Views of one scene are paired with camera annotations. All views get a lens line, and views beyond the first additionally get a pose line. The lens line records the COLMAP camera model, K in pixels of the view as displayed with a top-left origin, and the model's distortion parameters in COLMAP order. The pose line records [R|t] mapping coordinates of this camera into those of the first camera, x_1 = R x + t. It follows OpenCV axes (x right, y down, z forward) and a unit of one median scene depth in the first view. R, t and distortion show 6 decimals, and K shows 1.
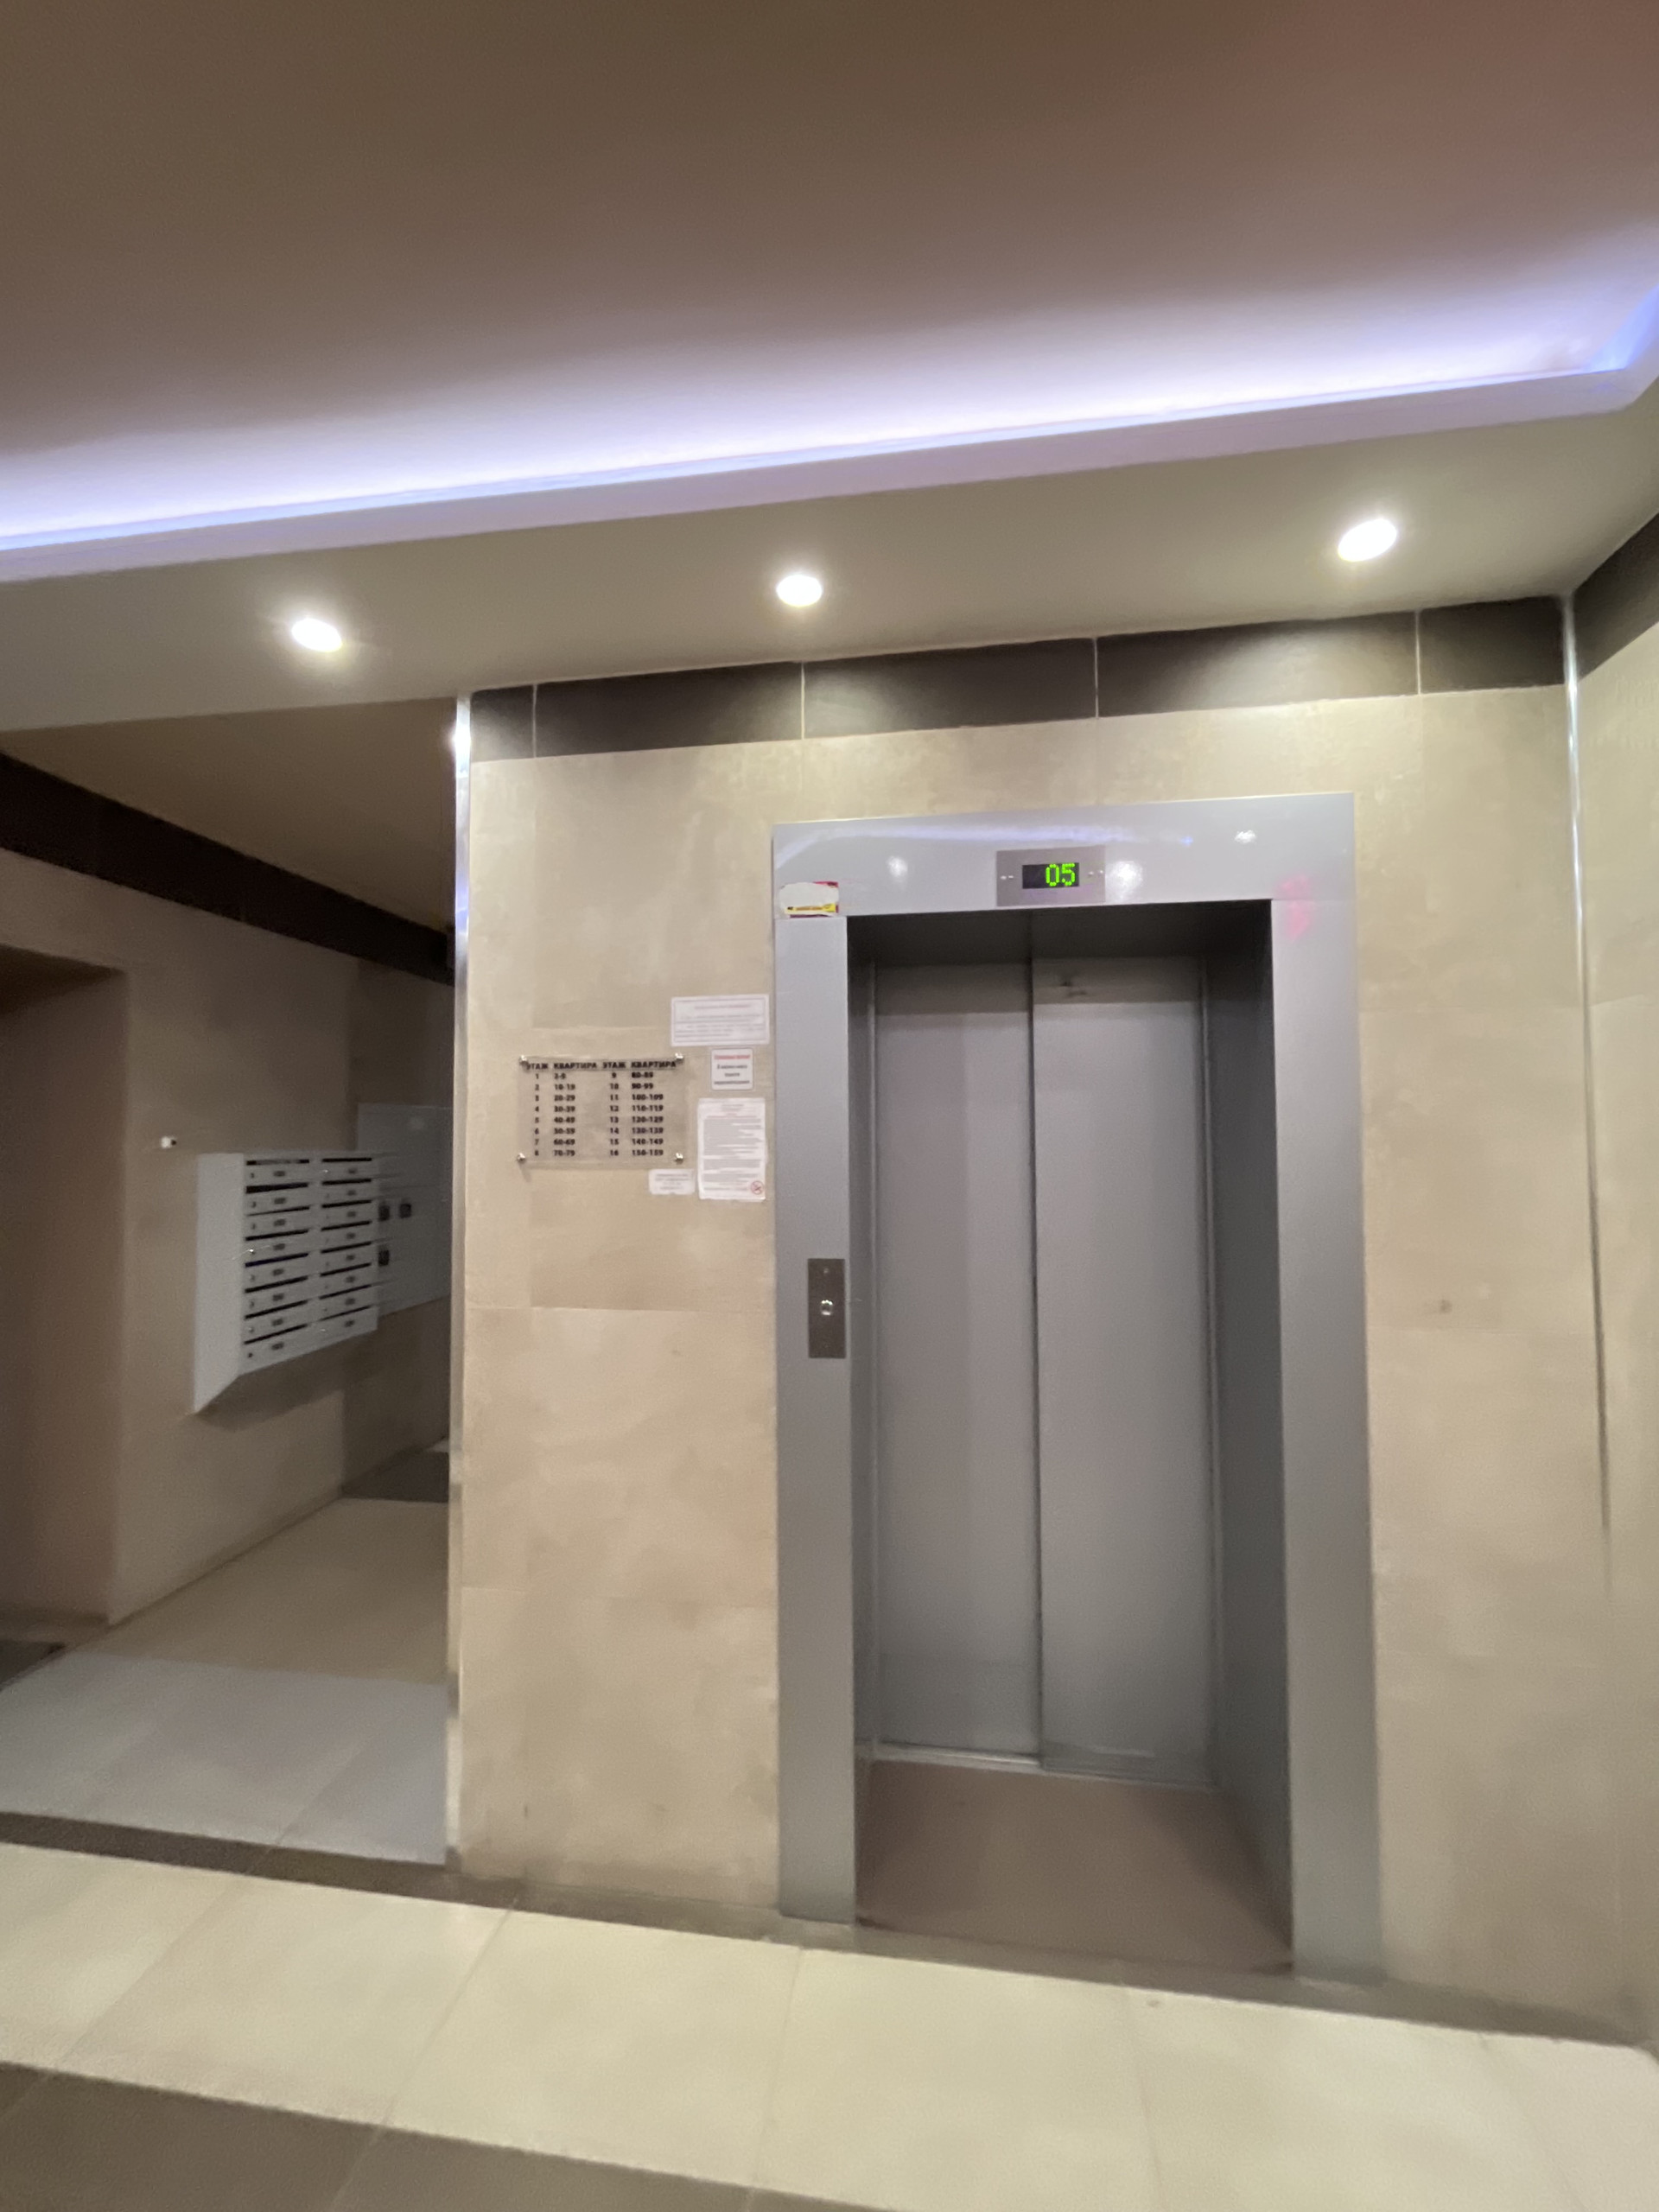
lens RADIAL K [[881.2, 0, 829.5], [0, 881.2, 1106.0], [0, 0, 1]] dist [-0.010969, -0.000218]
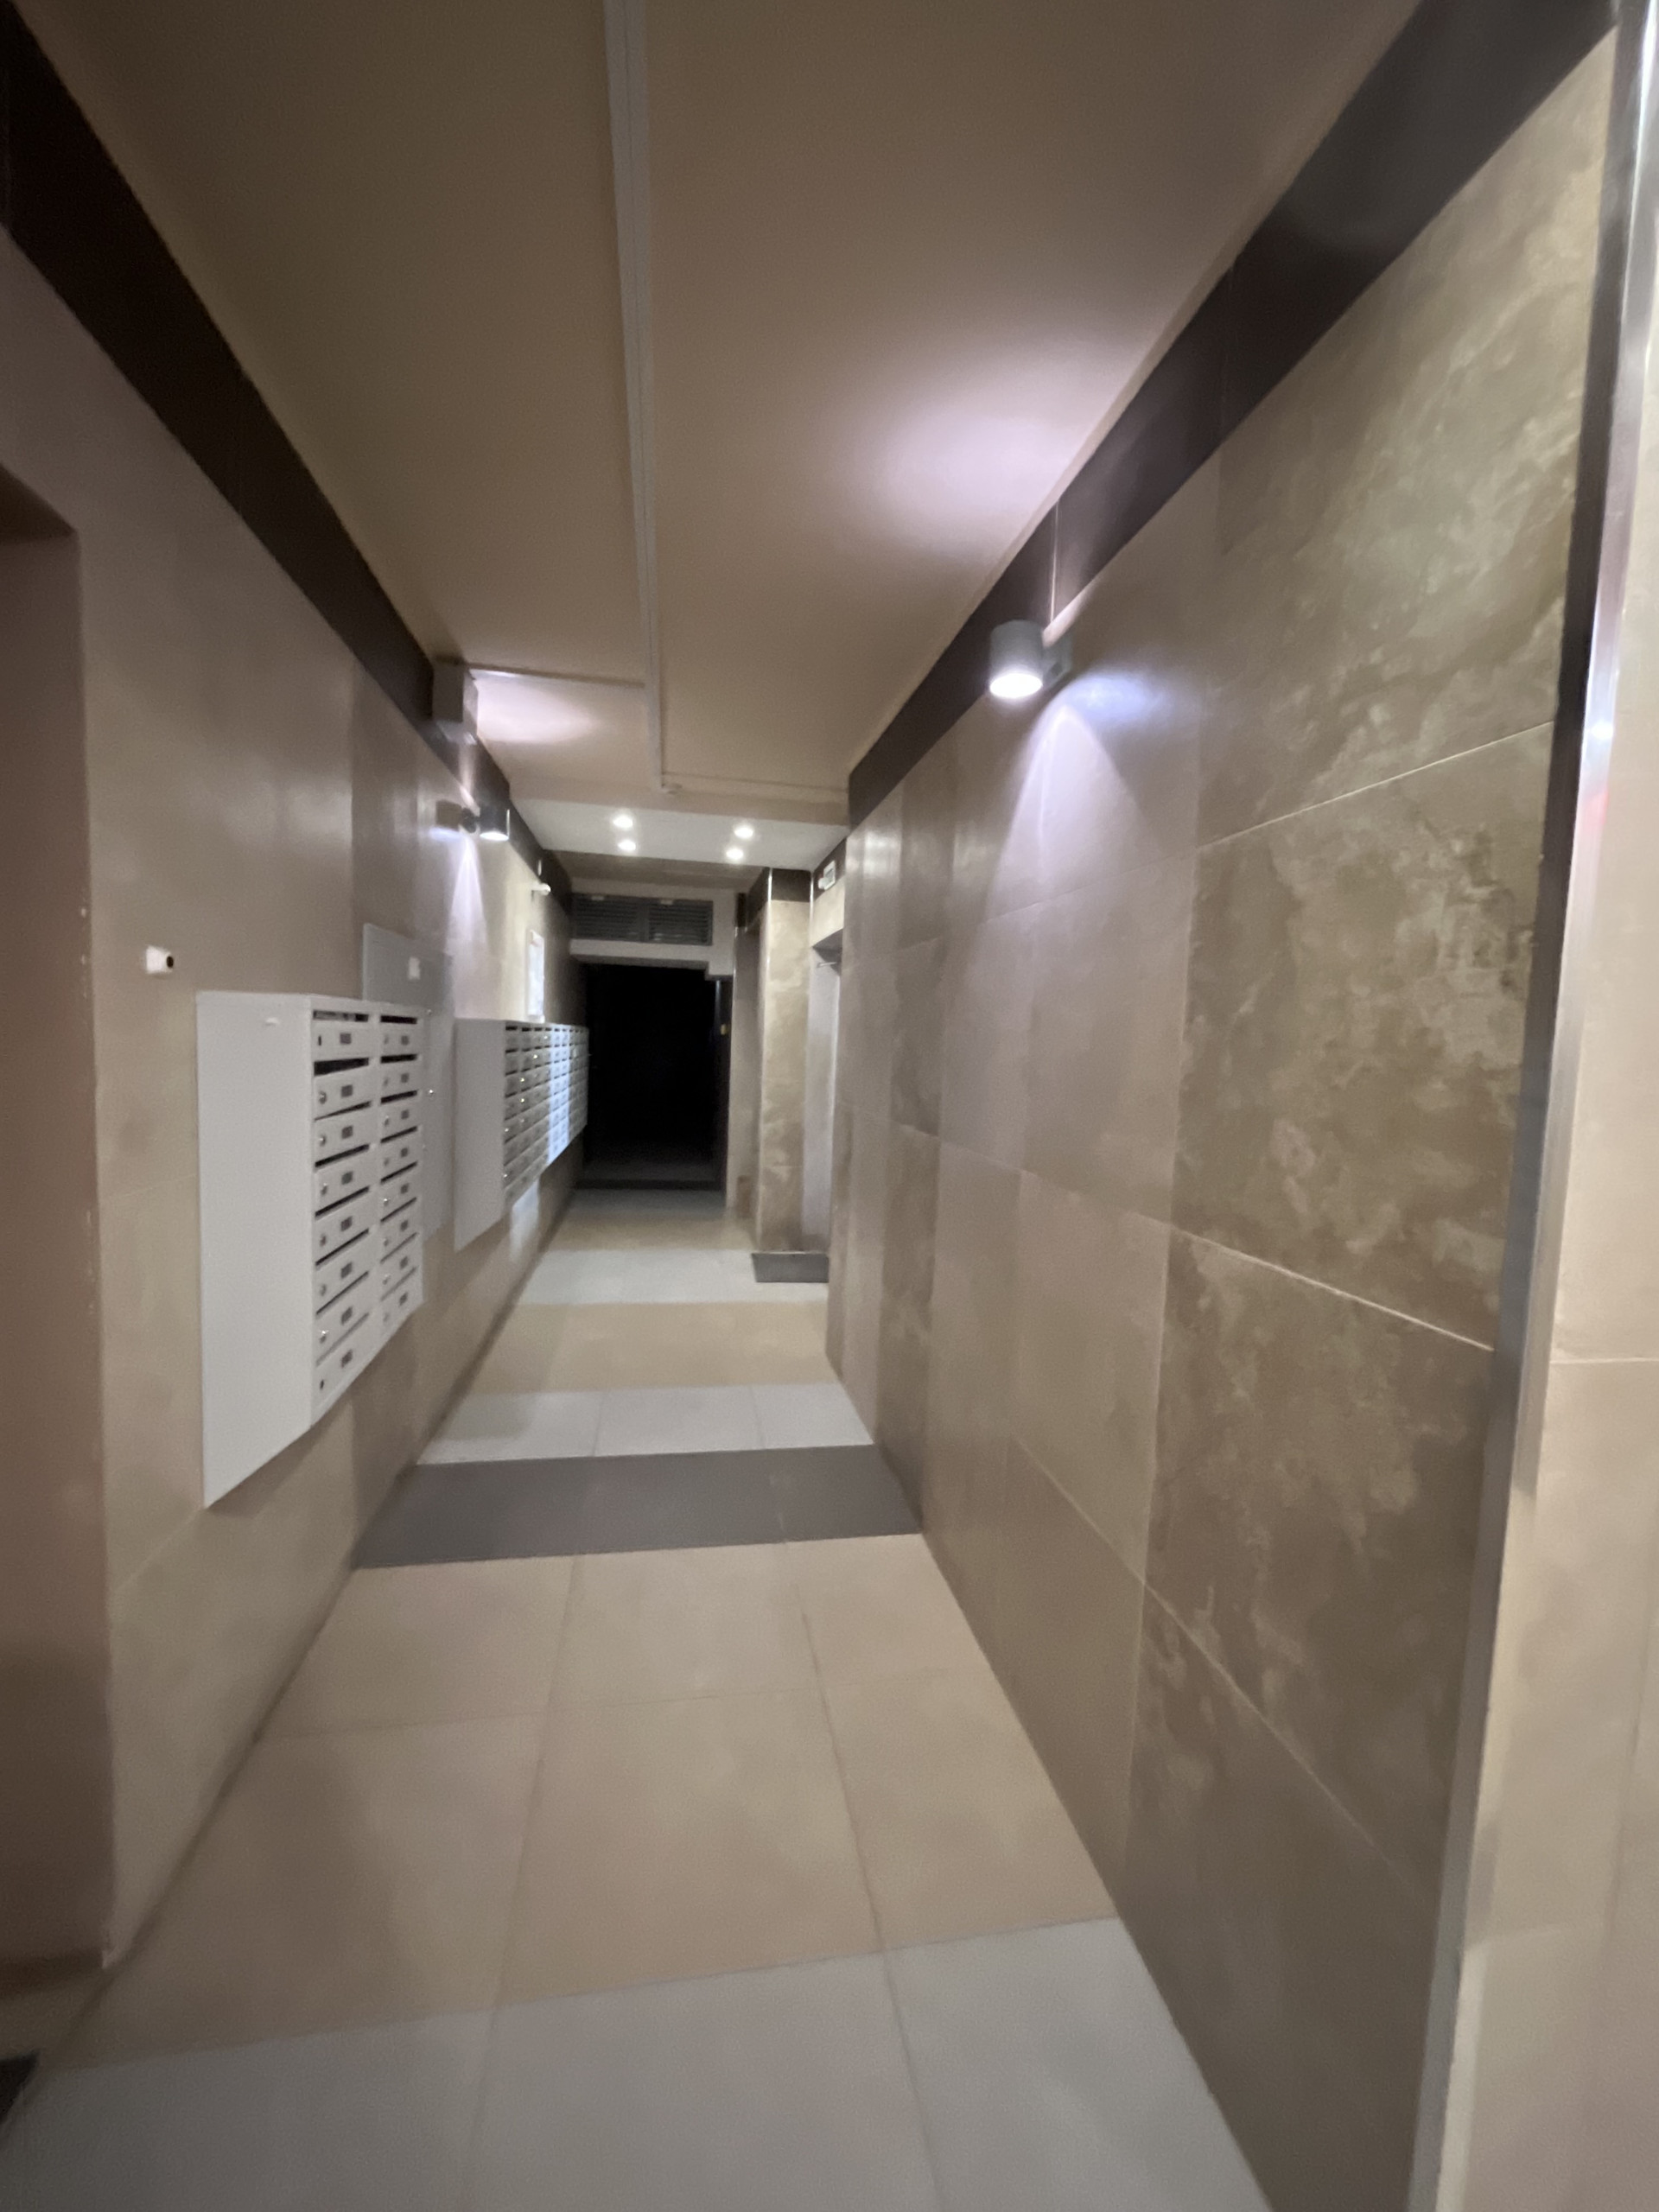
lens RADIAL K [[881.2, 0, 829.5], [0, 881.2, 1106.0], [0, 0, 1]] dist [-0.010969, -0.000218]
pose [[0.950303, 0.022409, 0.310518, -0.546331], [-0.058765, 0.992388, 0.108227, 0.045939], [-0.305729, -0.121096, 0.944386, 0.433257]]
